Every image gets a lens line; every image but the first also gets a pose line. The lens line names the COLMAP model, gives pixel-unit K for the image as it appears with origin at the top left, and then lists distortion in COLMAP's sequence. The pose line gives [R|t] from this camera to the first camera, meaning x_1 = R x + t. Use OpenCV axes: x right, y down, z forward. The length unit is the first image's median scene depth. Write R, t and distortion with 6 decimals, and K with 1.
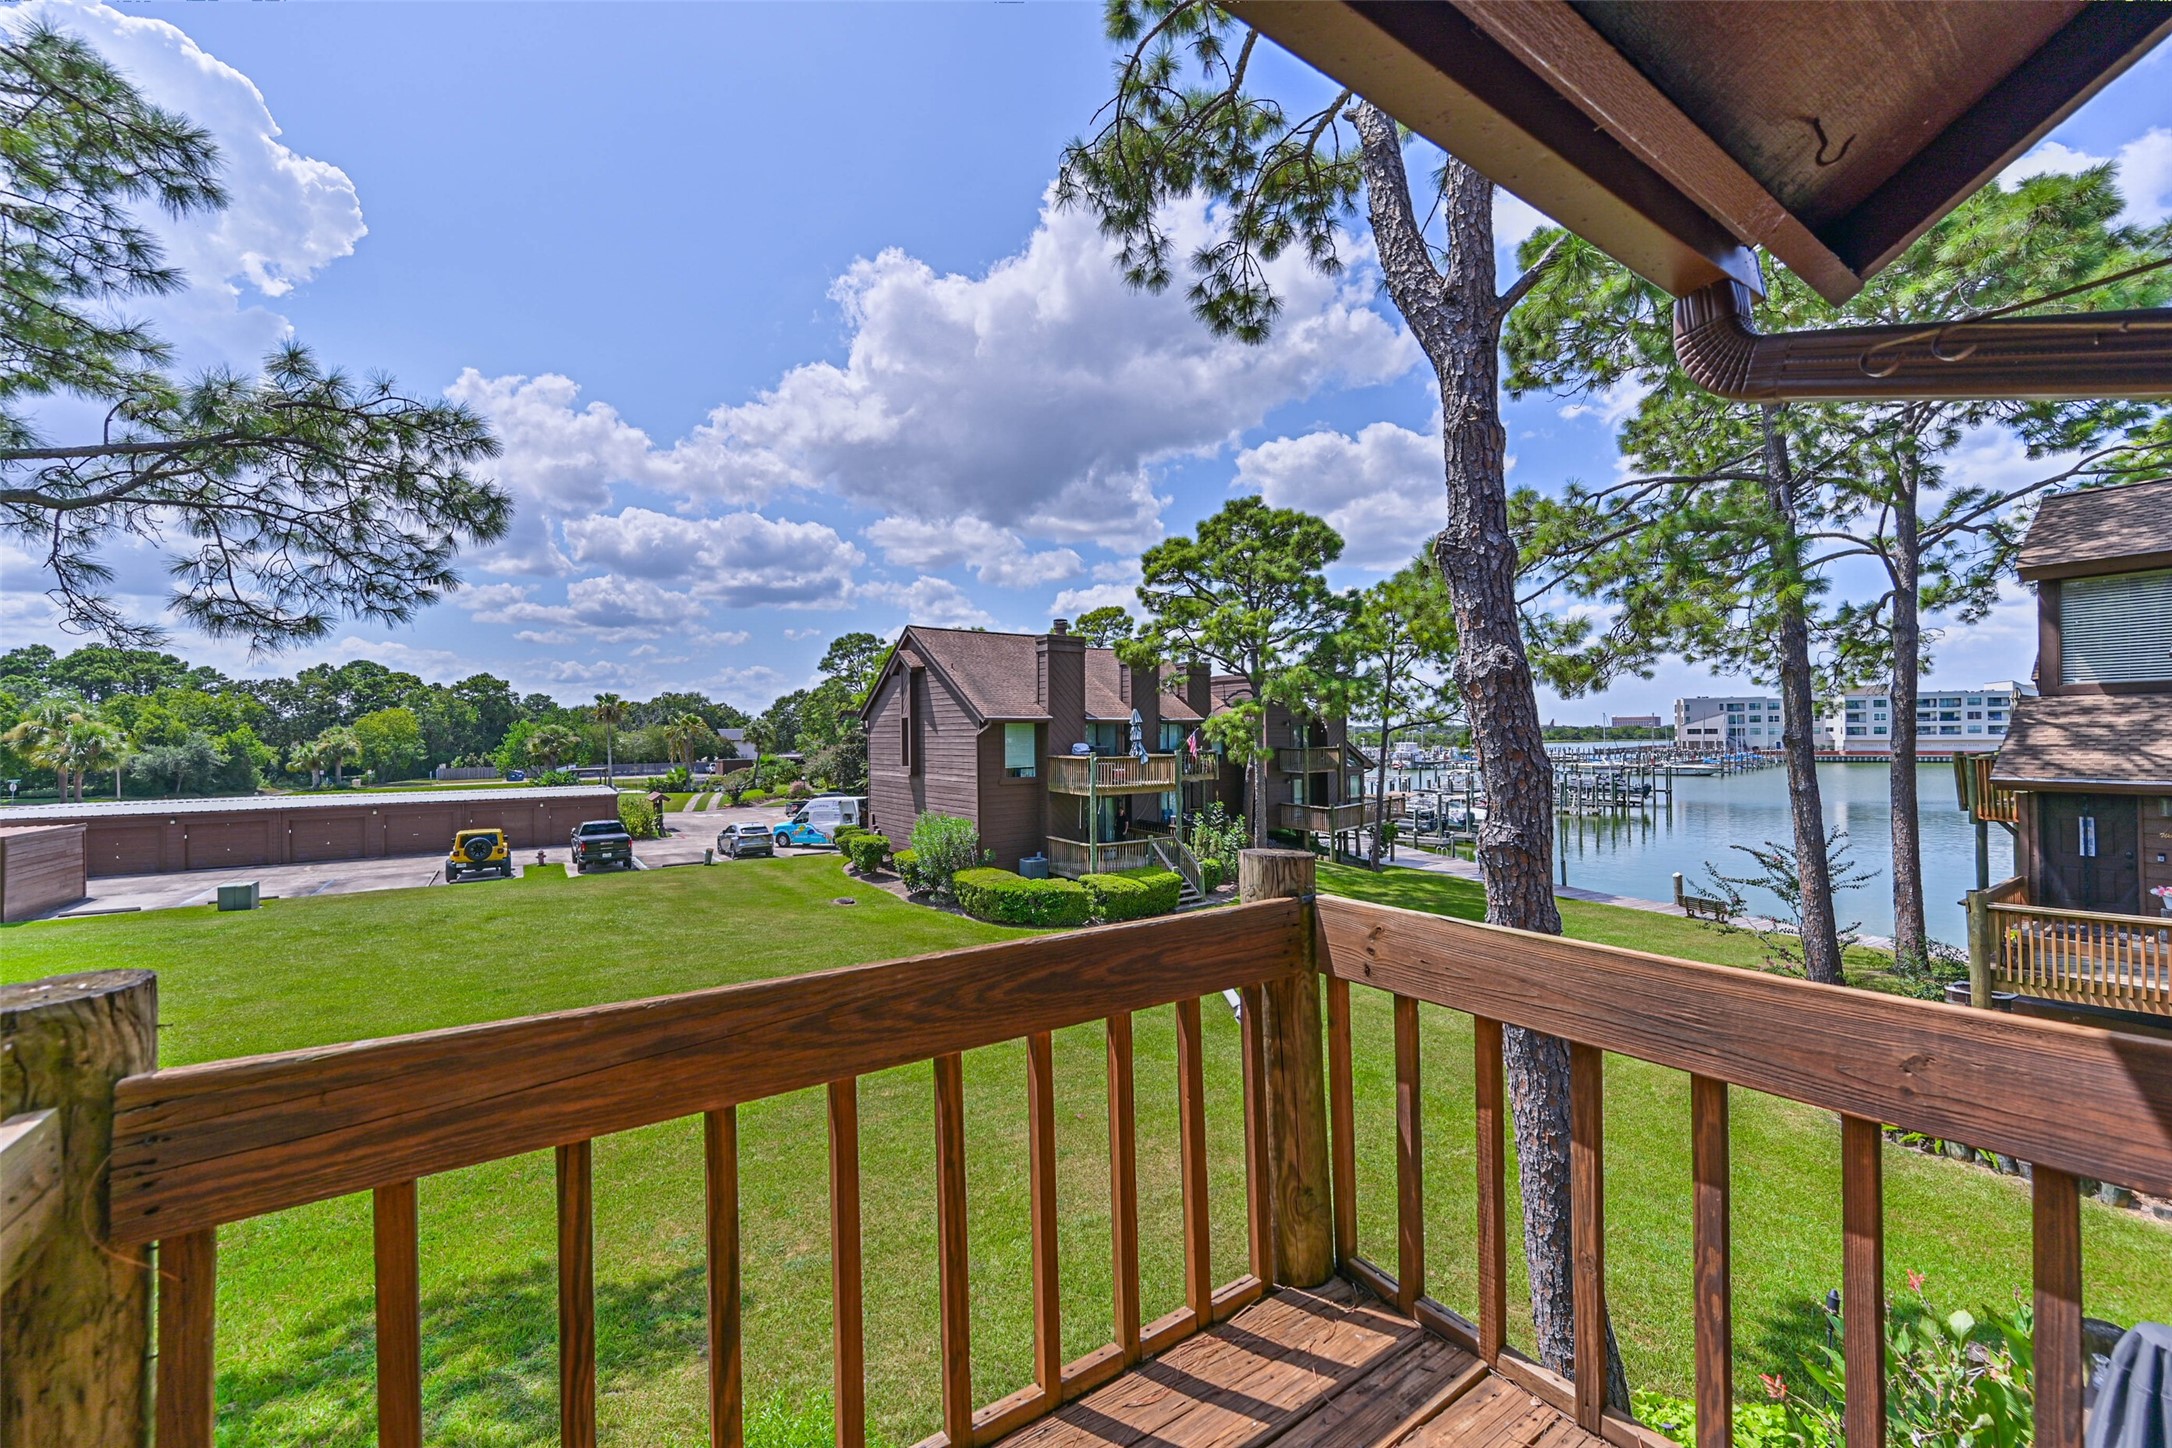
lens RADIAL K [[852.1, 0, 1095.2], [0, 852.1, 732.4], [0, 0, 1]] dist [0.000181, 0.000062]
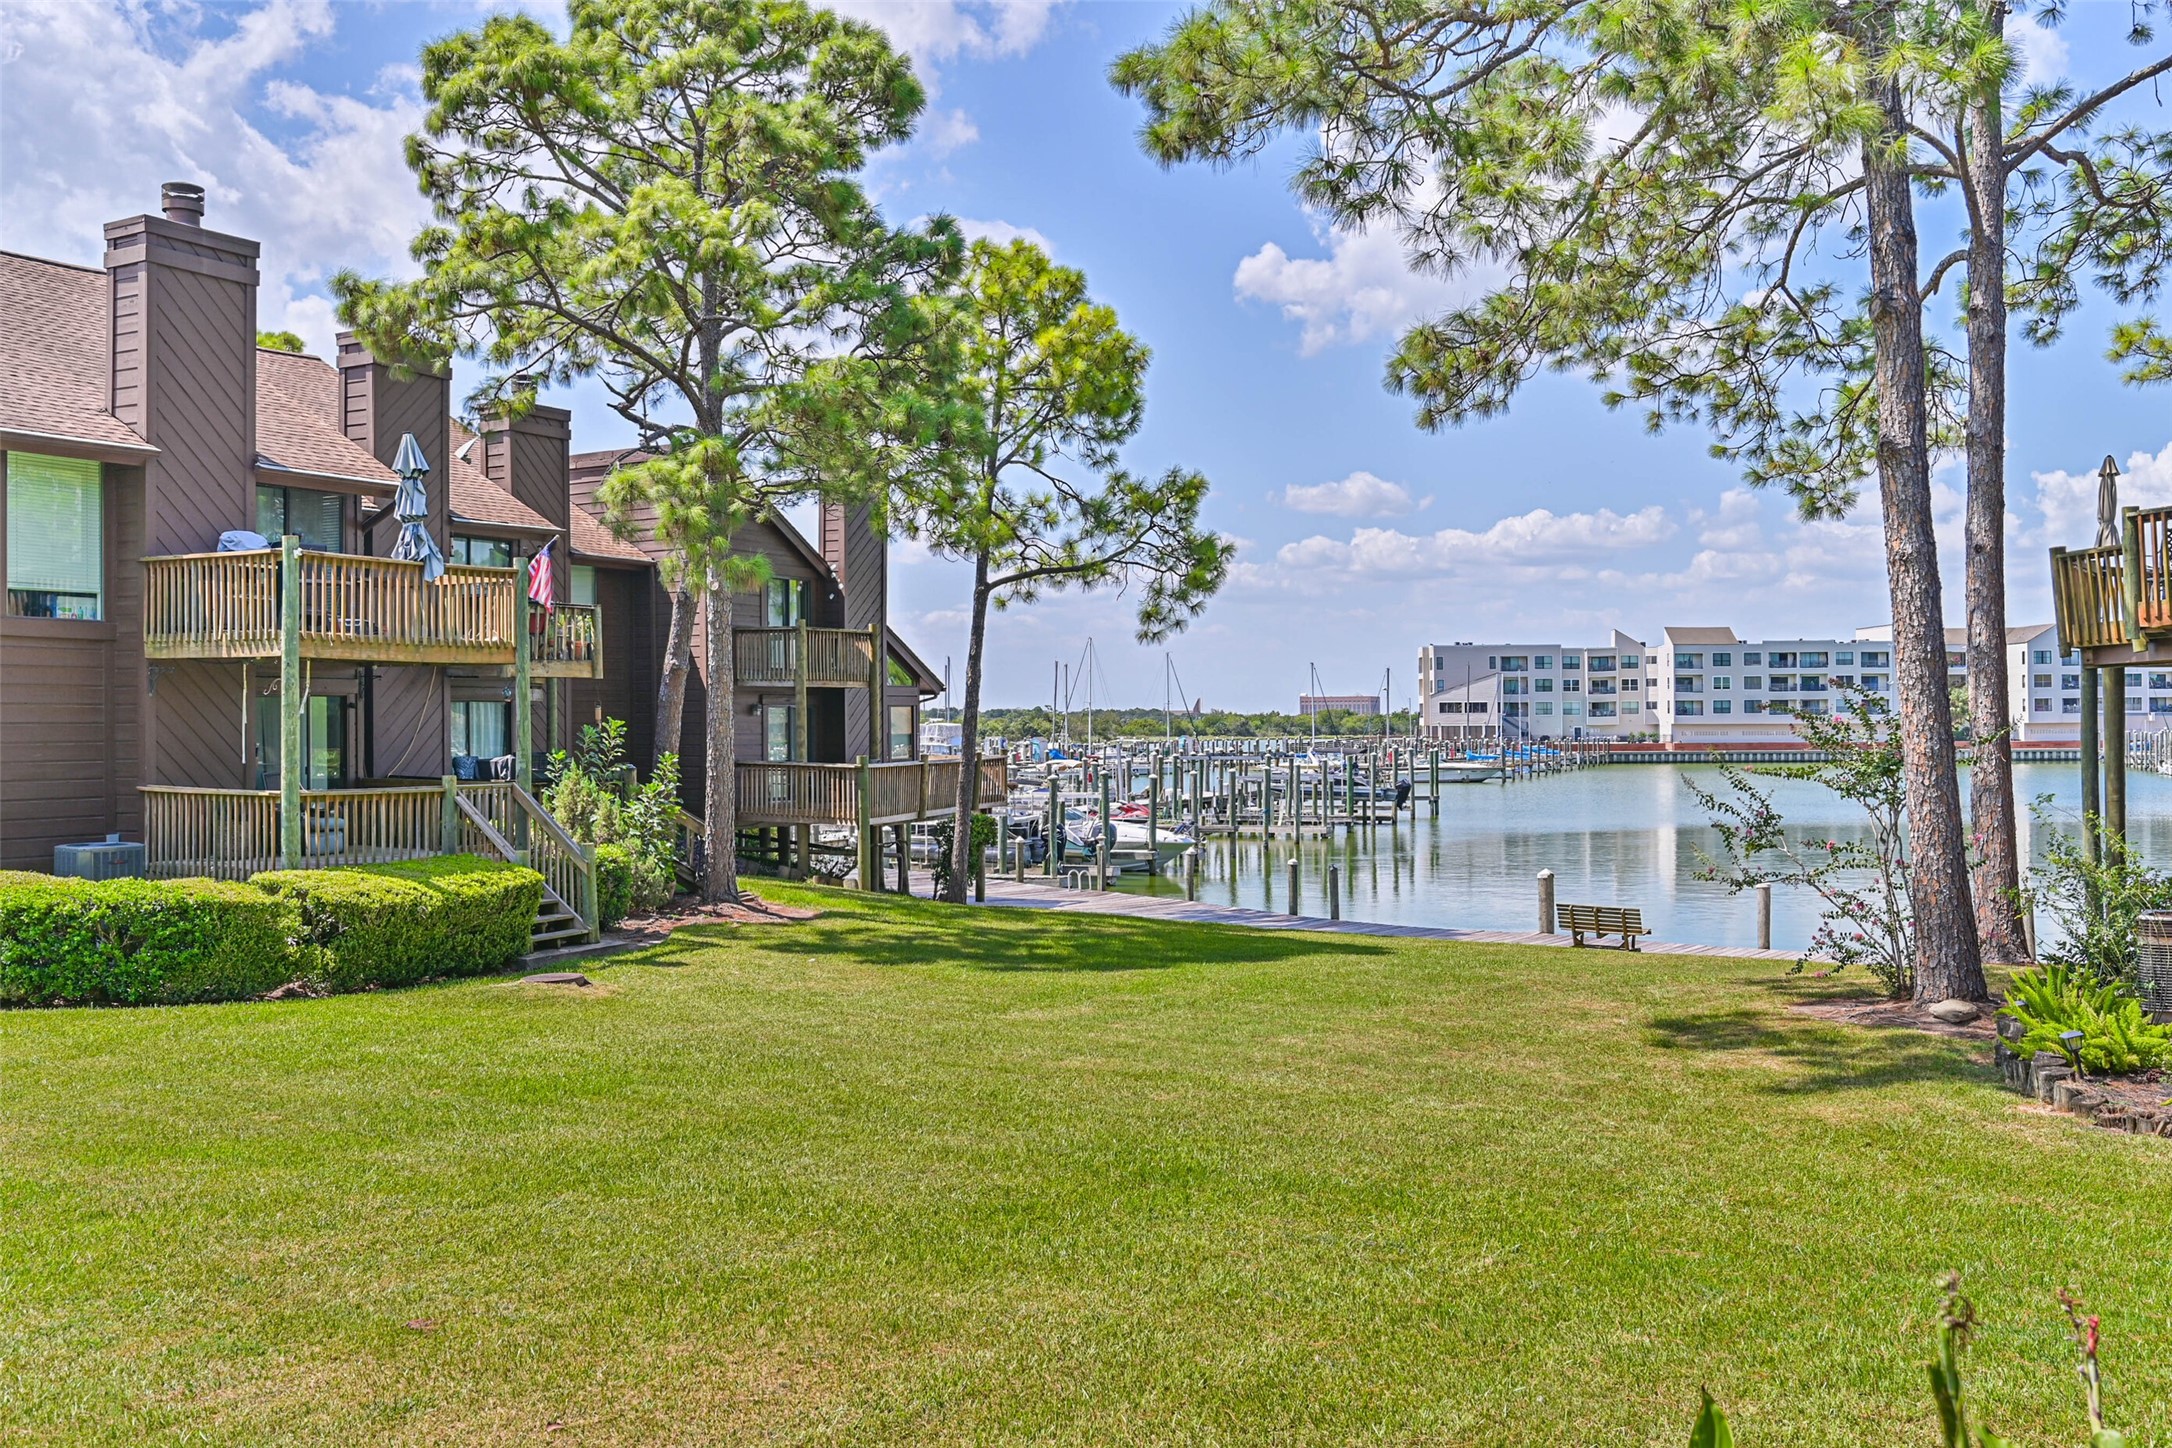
lens RADIAL K [[1942.4, 0, 1115.6], [0, 1942.4, 704.4], [0, 0, 1]] dist [-0.040384, 0.088807]
pose [[0.901374, 0.009518, 0.432937, -0.036692], [-0.006931, 0.999947, -0.007553, 0.086160], [-0.432986, 0.003808, 0.901393, 0.097124]]
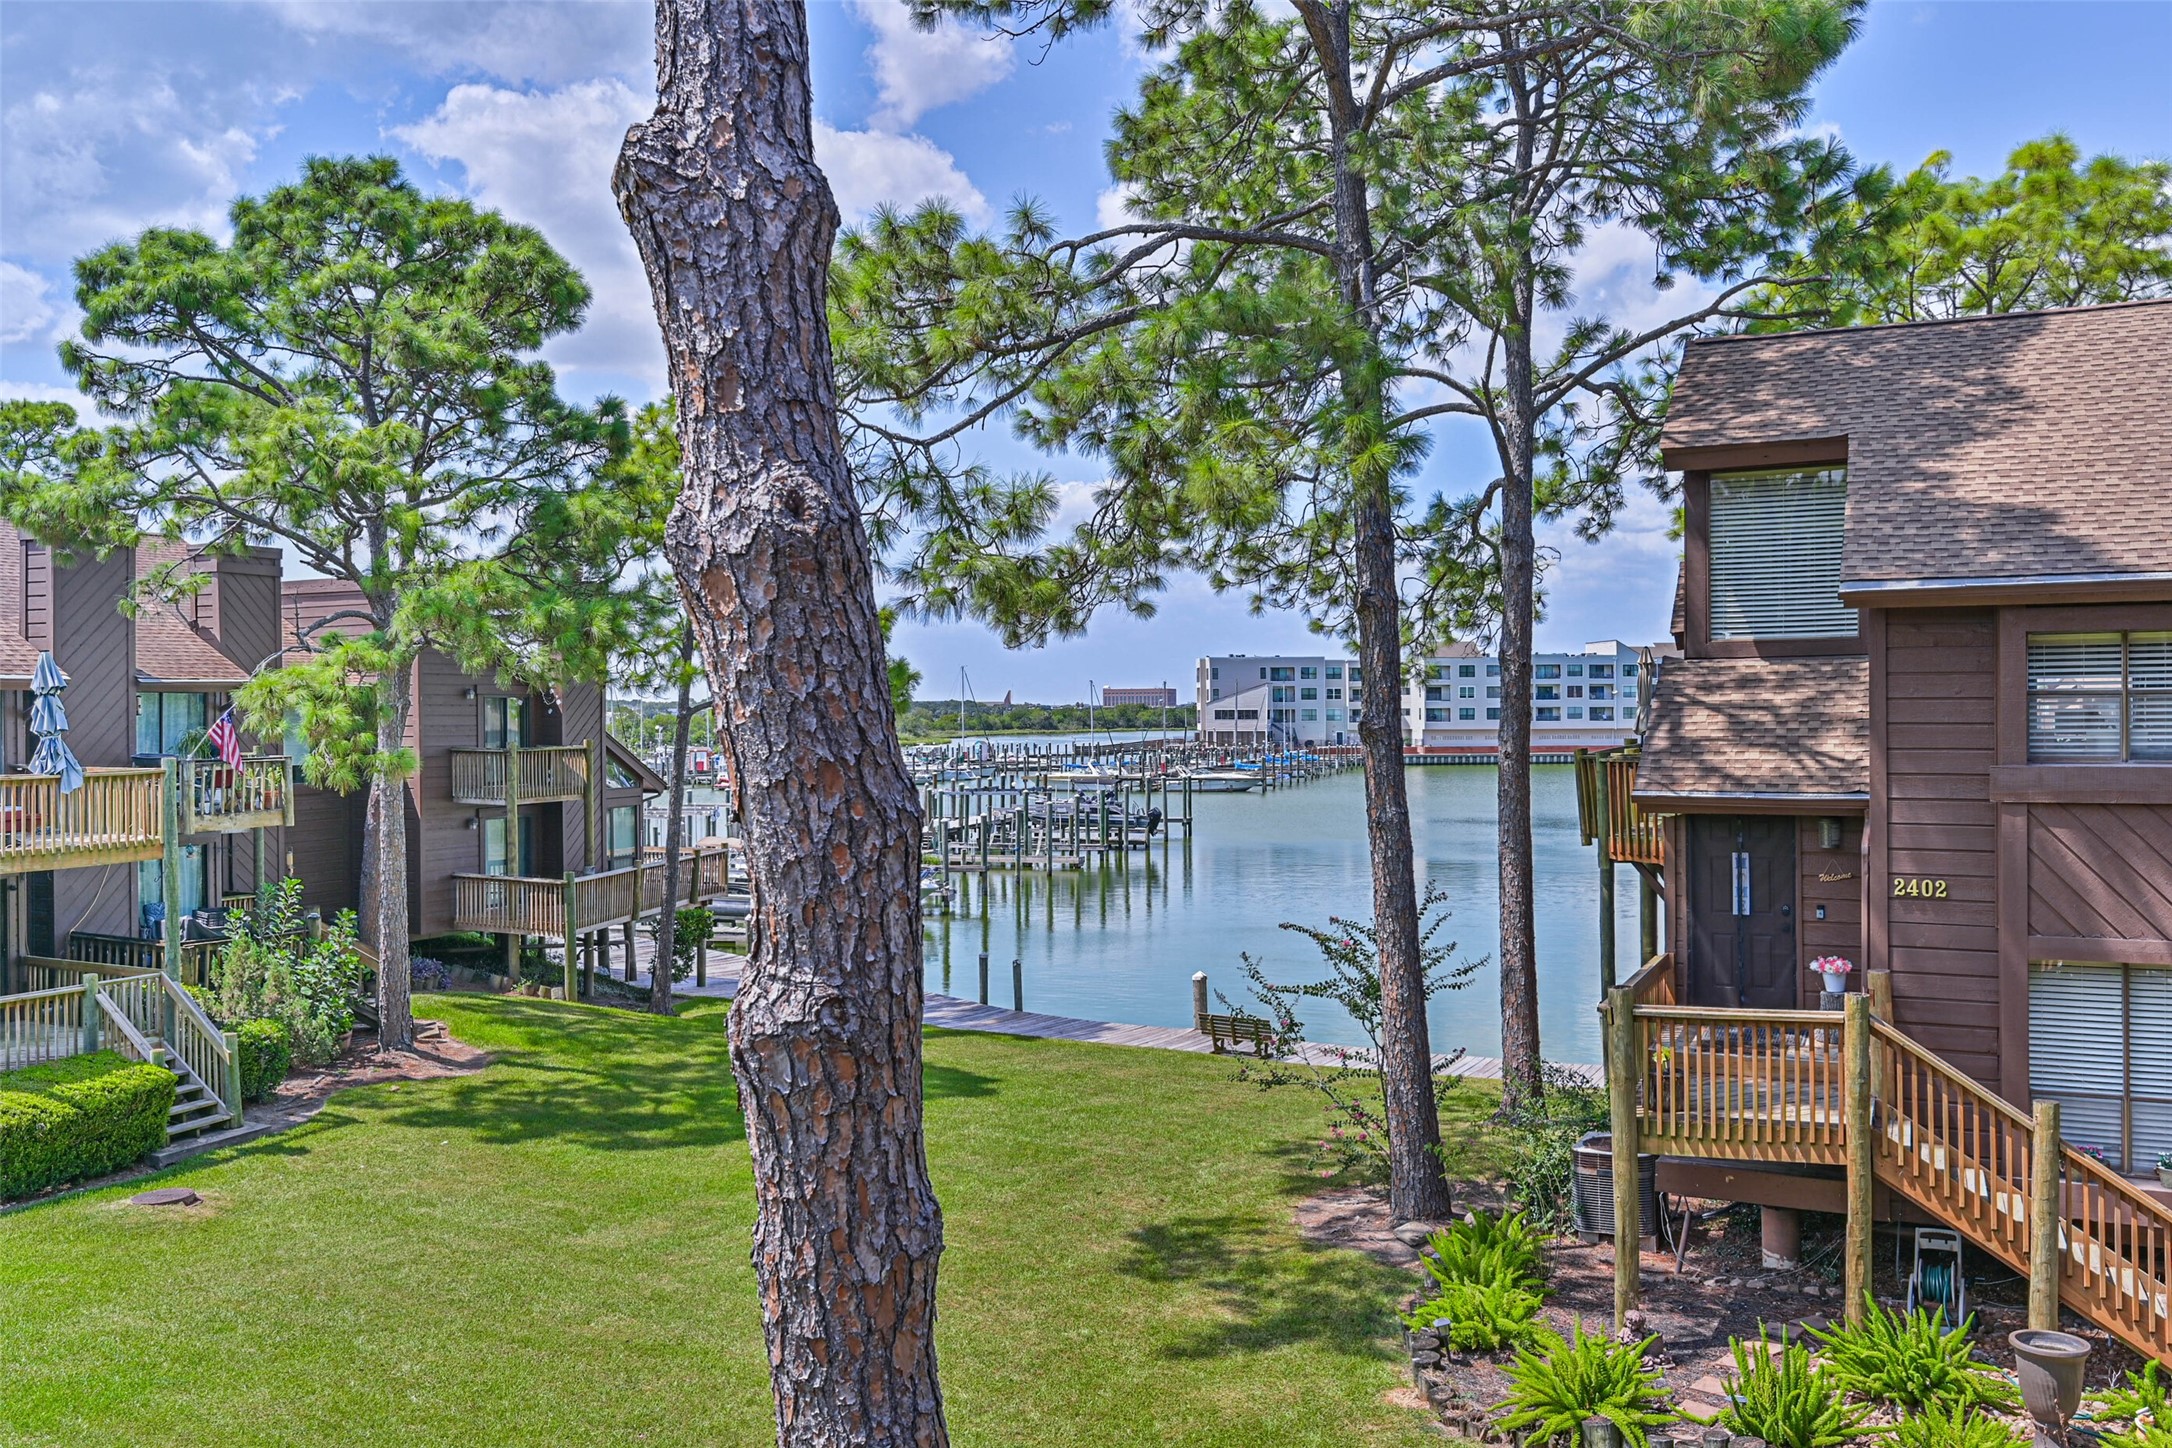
lens RADIAL K [[1800.5, 0, 1101.9], [0, 1800.5, 717.3], [0, 0, 1]] dist [-0.015260, -0.008044]
pose [[0.855214, 0.002461, 0.518269, 0.032366], [-0.003311, 0.999994, 0.000715, 0.000197], [-0.518265, -0.002327, 0.855217, 0.047607]]
